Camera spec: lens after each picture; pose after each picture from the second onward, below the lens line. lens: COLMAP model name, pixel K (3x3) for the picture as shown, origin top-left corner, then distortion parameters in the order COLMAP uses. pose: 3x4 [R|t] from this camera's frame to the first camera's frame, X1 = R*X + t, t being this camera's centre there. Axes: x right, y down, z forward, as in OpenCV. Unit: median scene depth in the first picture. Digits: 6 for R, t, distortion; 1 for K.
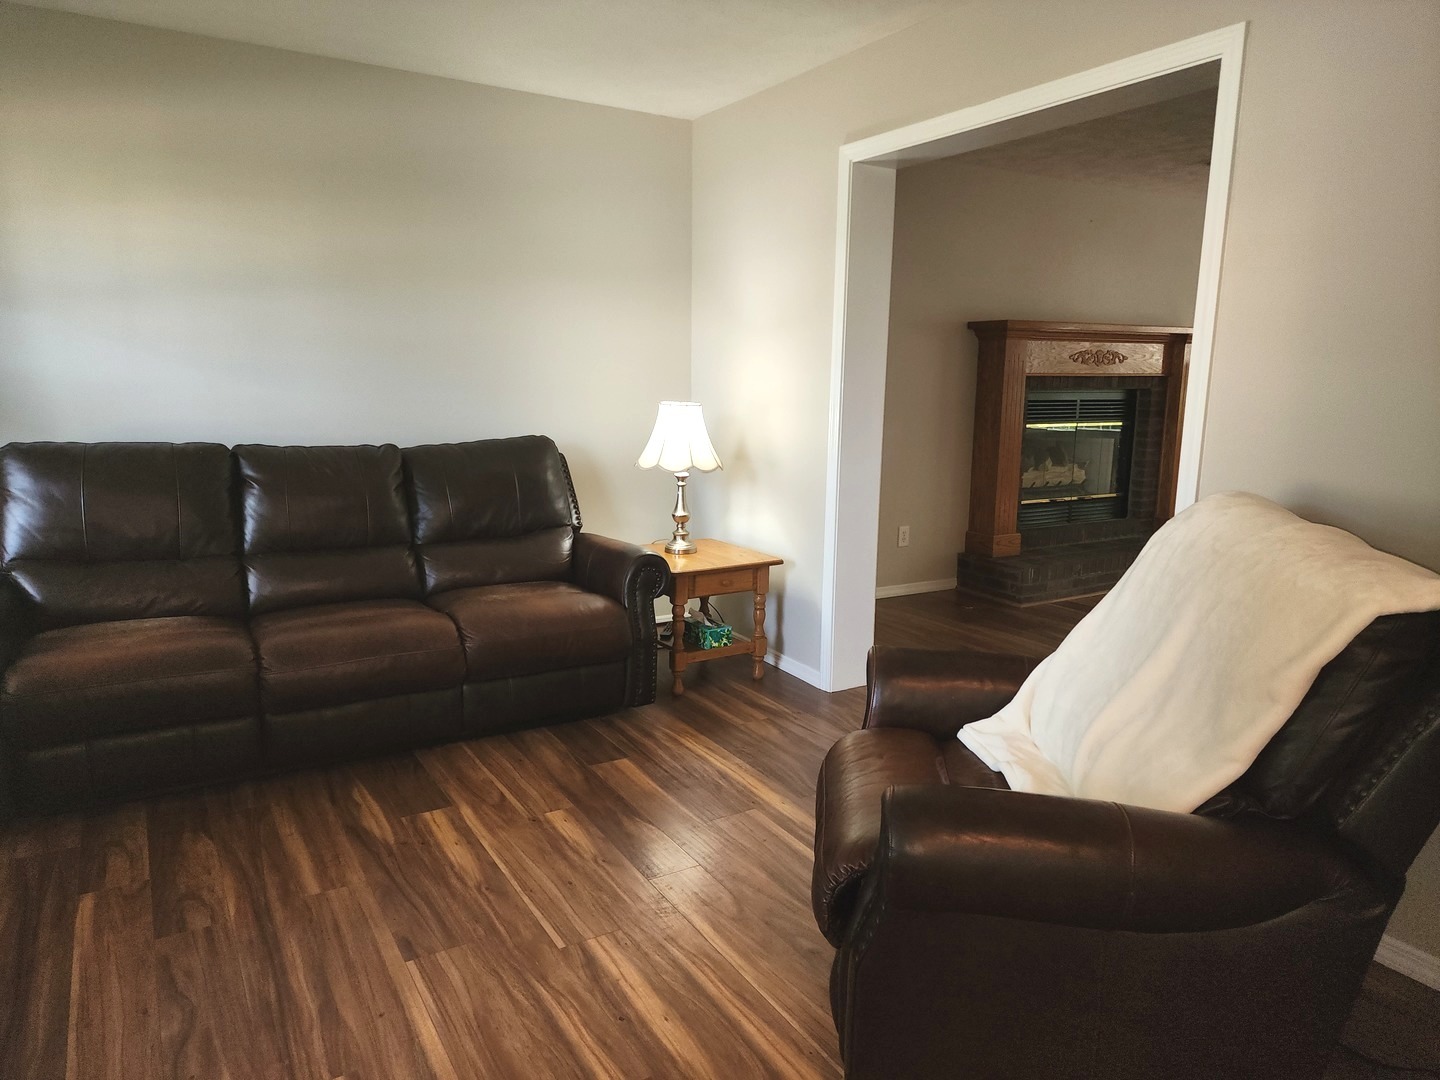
lens RADIAL K [[956.7, 0, 718.7], [0, 956.7, 538.3], [0, 0, 1]] dist [0.064838, -0.045606]
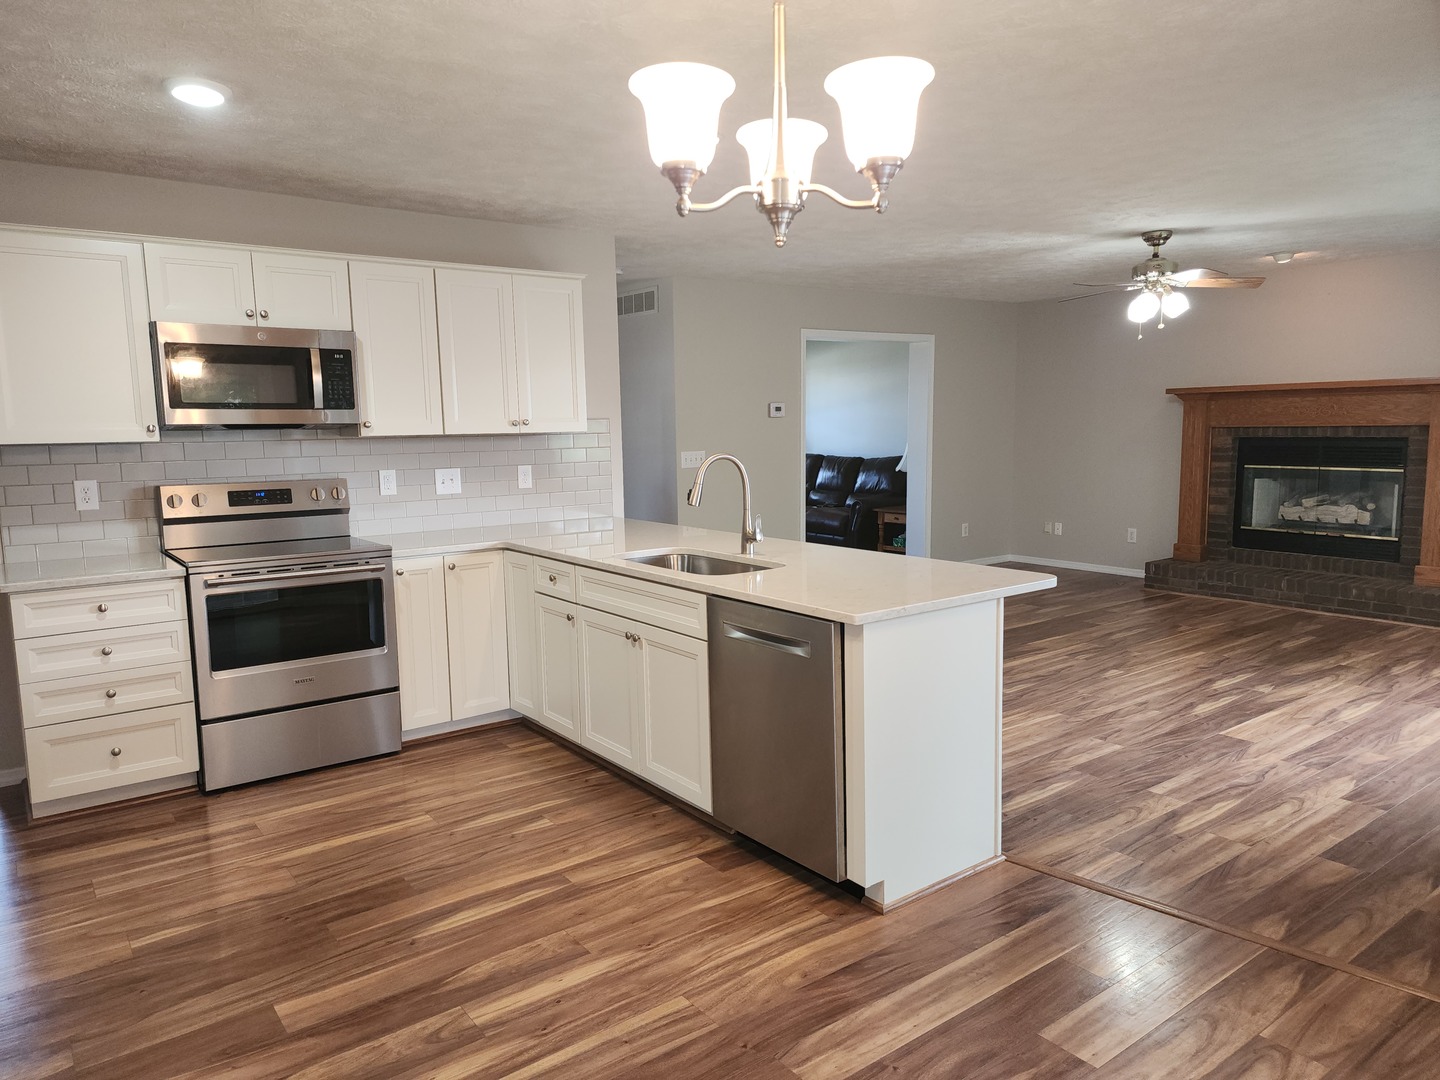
lens RADIAL K [[956.7, 0, 724.2], [0, 956.7, 545.7], [0, 0, 1]] dist [0.064838, -0.045606]
pose [[0.088303, 0.111368, -0.989848, 1.451577], [-0.153941, 0.983317, 0.096900, -0.031276], [0.984126, 0.143822, 0.103974, 0.204965]]
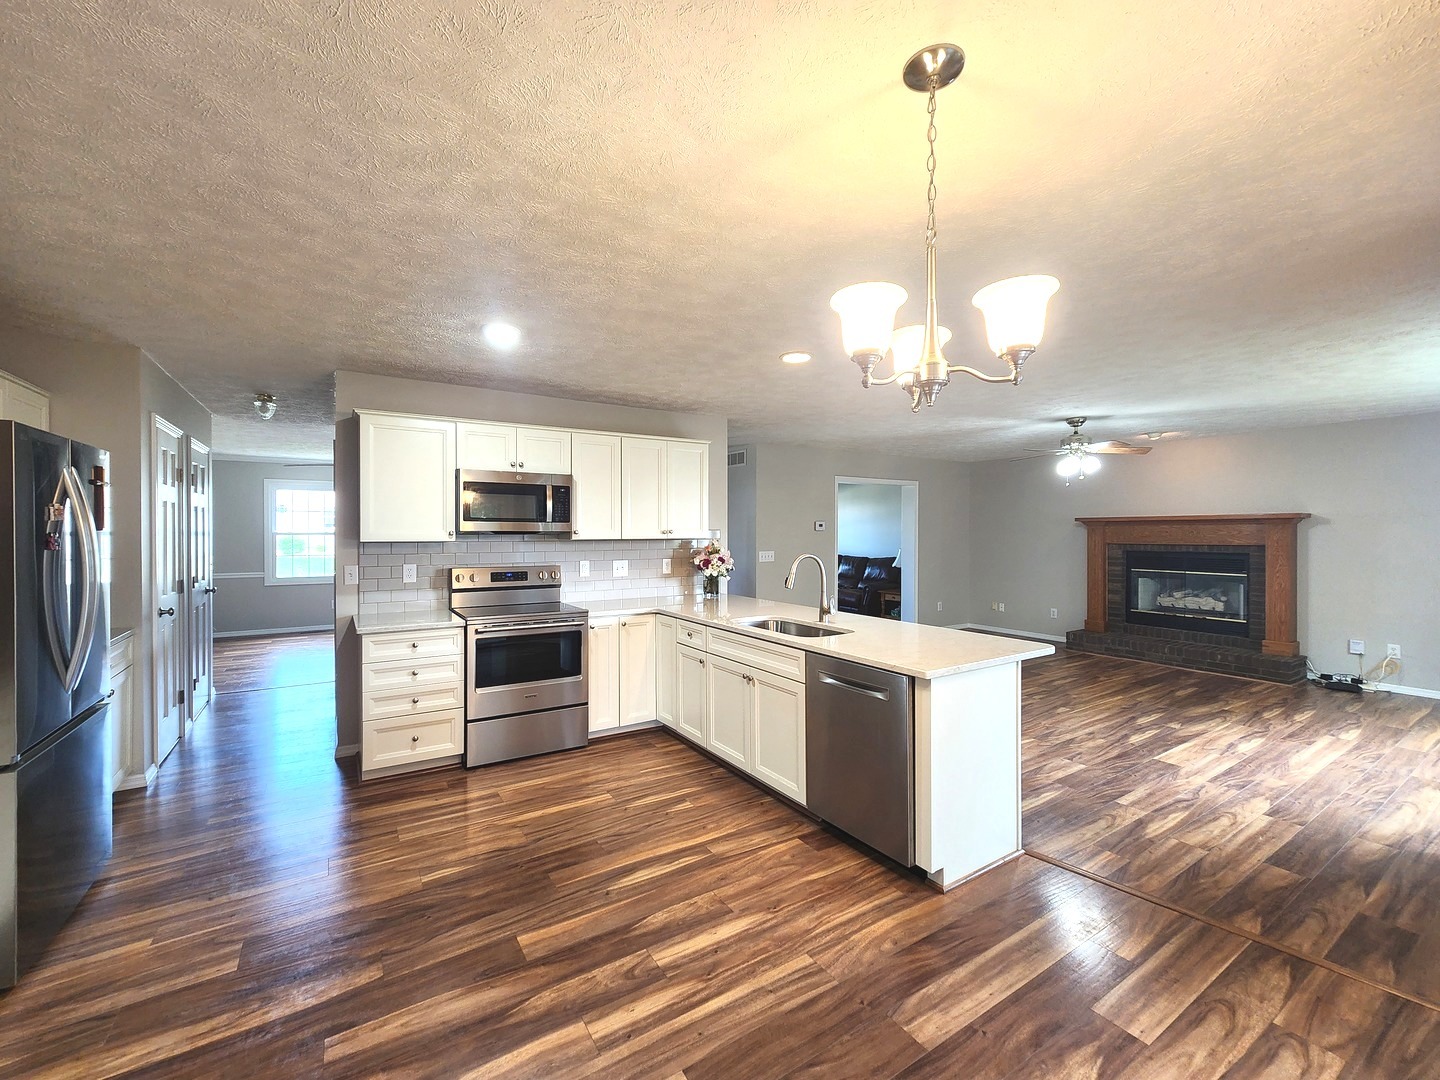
lens RADIAL K [[591.1, 0, 715.3], [0, 591.1, 538.1], [0, 0, 1]] dist [-0.002489, 0.002052]
pose [[0.007184, -0.007085, -0.999949, 1.408743], [-0.172238, 0.985021, -0.008216, -0.025273], [0.985029, 0.172288, 0.005856, 0.164972]]
